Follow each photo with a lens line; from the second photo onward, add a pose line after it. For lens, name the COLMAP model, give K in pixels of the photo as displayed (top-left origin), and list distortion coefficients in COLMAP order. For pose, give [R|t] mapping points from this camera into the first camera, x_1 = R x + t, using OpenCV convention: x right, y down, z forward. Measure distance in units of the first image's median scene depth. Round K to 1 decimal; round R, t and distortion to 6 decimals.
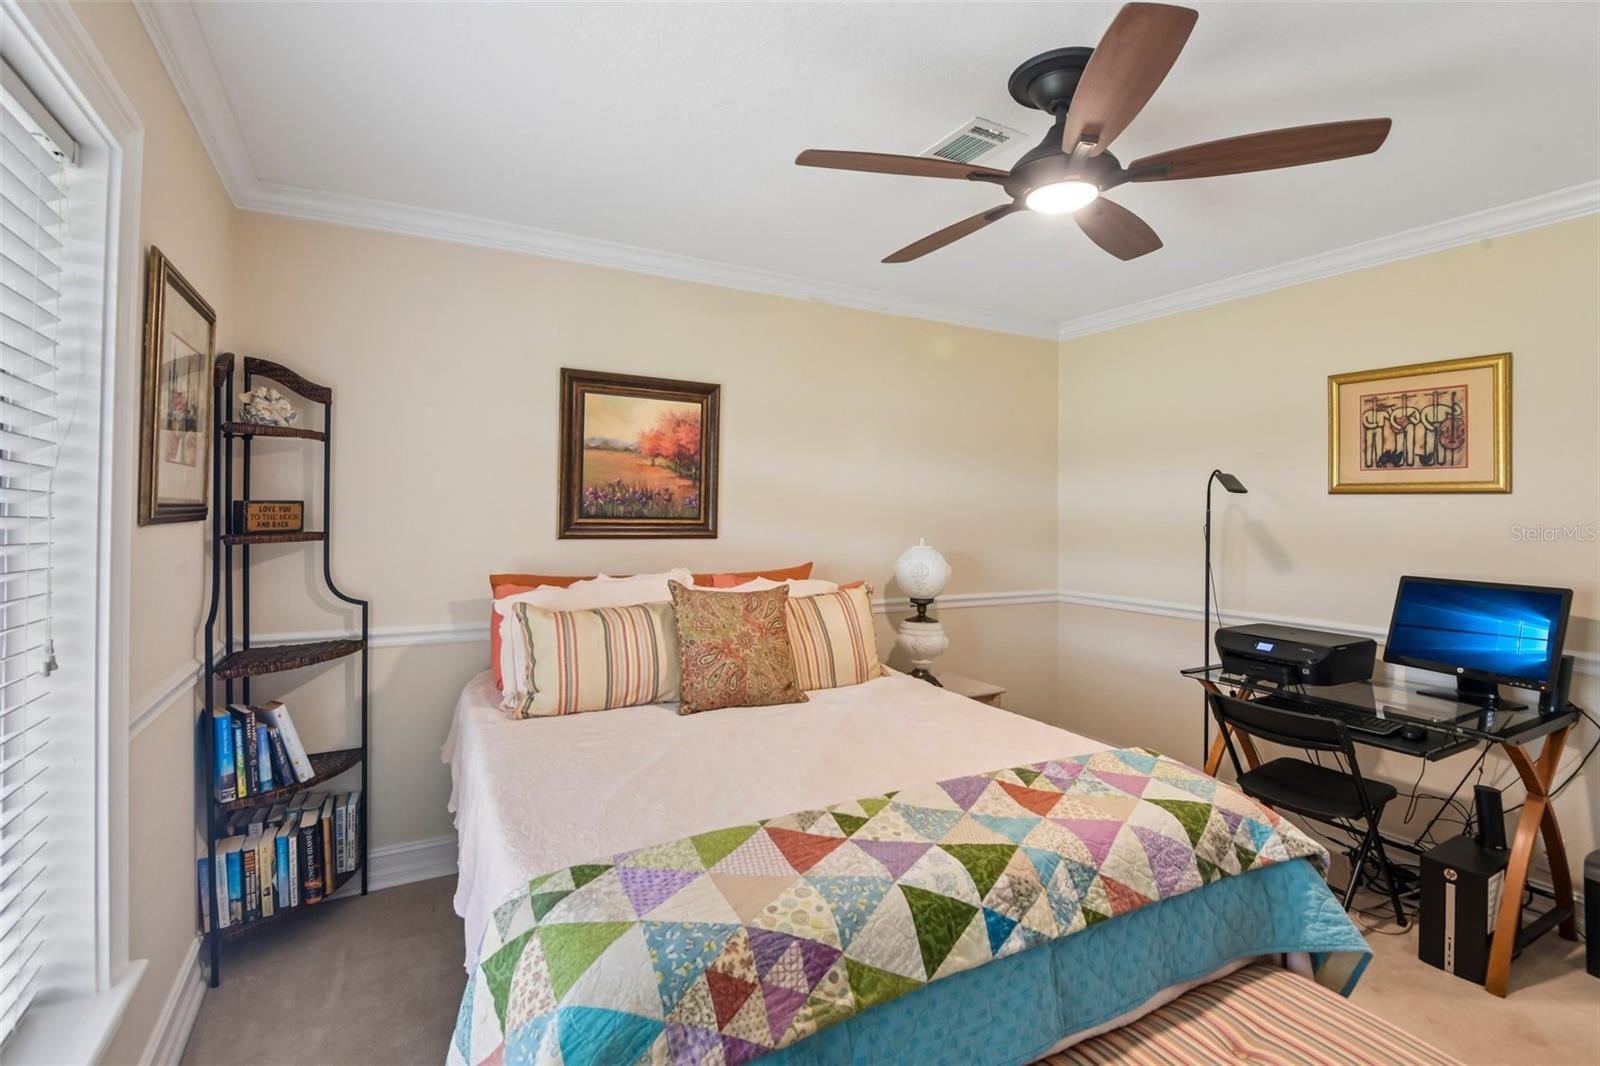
lens RADIAL K [[733.2, 0, 800.5], [0, 733.2, 516.4], [0, 0, 1]] dist [-0.000793, -0.000778]
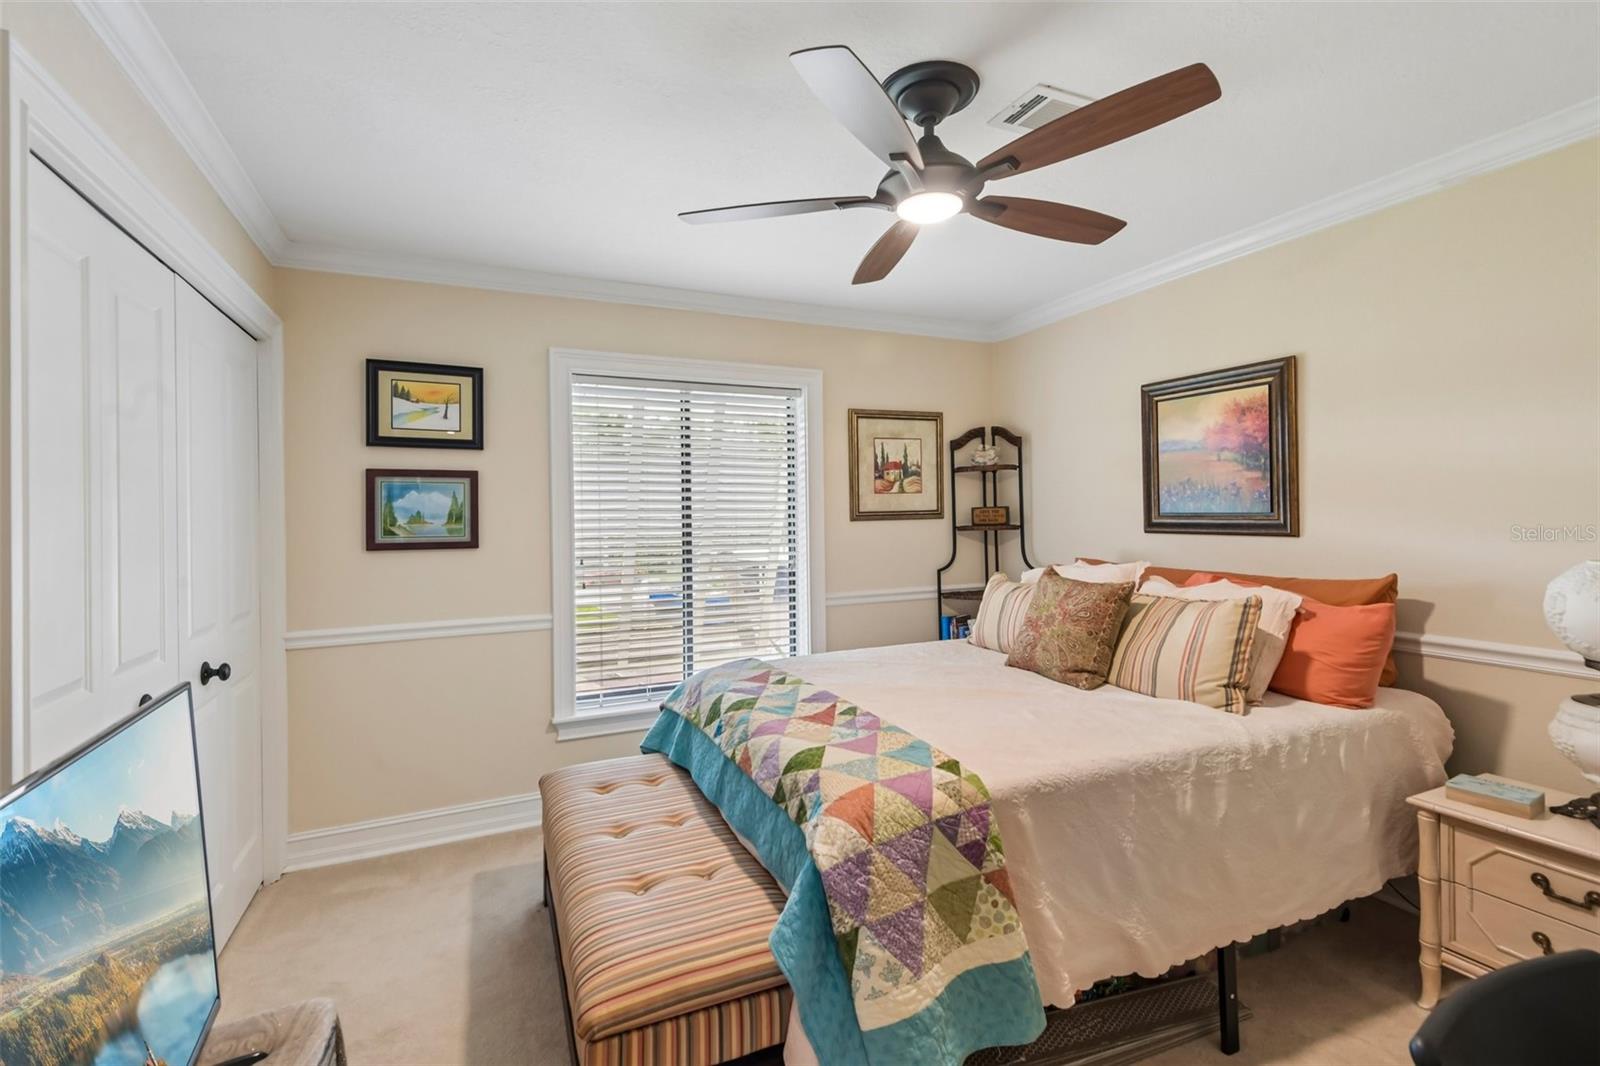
lens RADIAL K [[733.2, 0, 800.5], [0, 733.2, 516.4], [0, 0, 1]] dist [-0.000793, -0.000778]
pose [[-0.075954, -0.008285, -0.997077, 0.854502], [0.007067, 0.999936, -0.008847, 0.010744], [0.997086, -0.007718, -0.075891, 0.539834]]
